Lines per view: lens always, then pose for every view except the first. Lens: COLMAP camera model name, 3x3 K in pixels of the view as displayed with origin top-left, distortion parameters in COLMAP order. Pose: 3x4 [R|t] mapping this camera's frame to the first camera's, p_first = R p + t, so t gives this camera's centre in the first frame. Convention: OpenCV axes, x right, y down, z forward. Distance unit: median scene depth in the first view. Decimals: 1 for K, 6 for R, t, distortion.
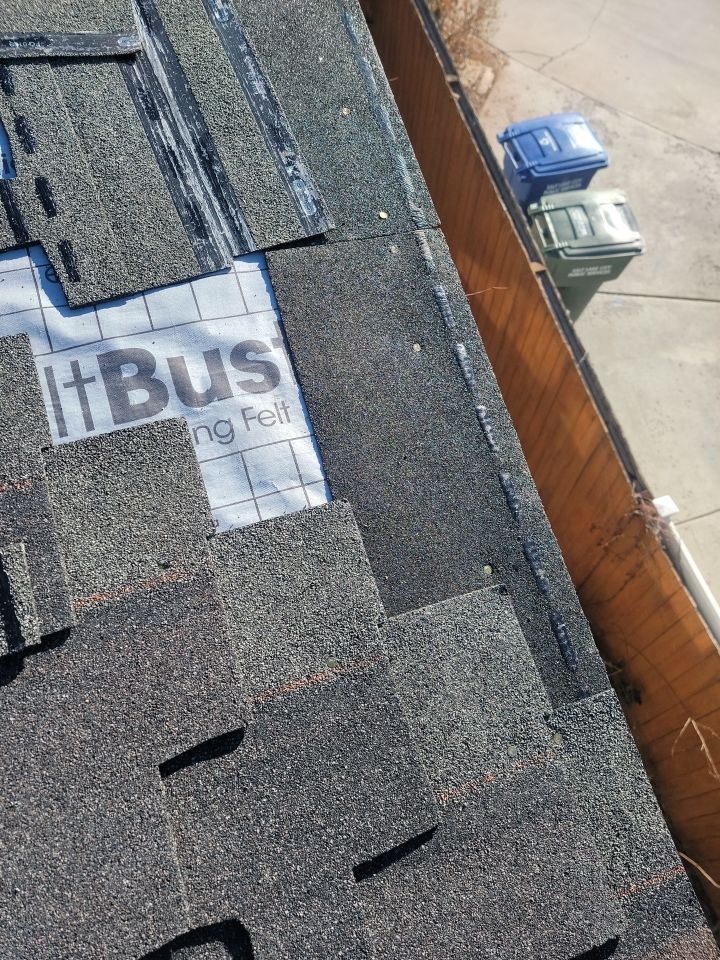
lens RADIAL K [[651.1, 0, 356.2], [0, 651.1, 502.6], [0, 0, 1]] dist [0.050499, -0.043113]
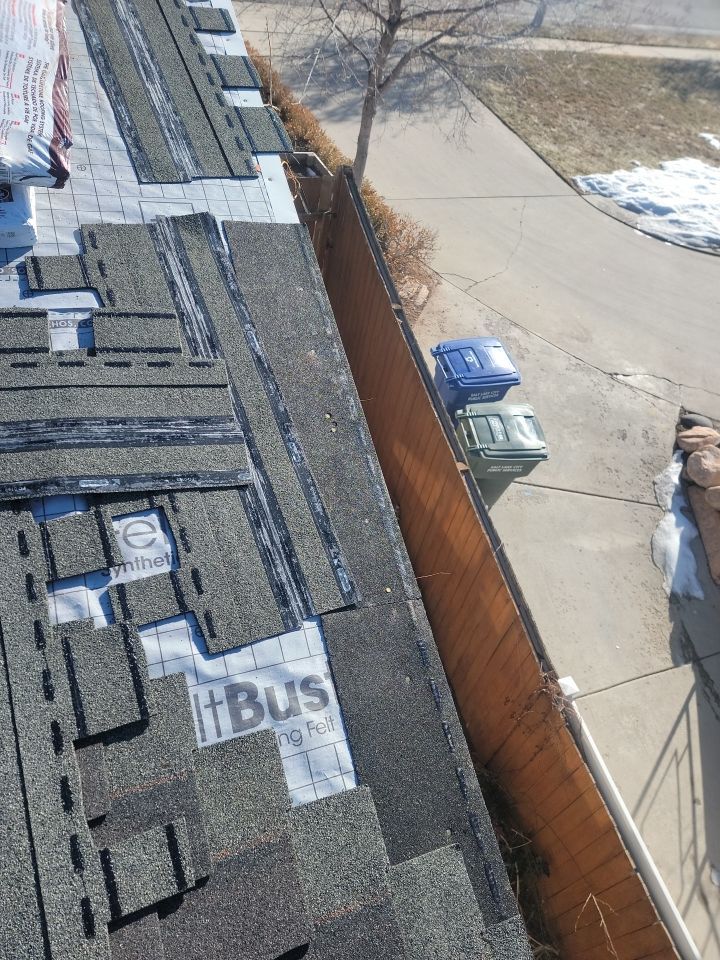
lens RADIAL K [[682.3, 0, 342.7], [0, 682.3, 482.9], [0, 0, 1]] dist [0.085938, -0.081868]
pose [[0.991428, 0.077350, 0.105293, -0.284731], [-0.056592, 0.980628, -0.187529, -0.376035], [-0.117758, 0.179963, 0.976599, -0.758742]]
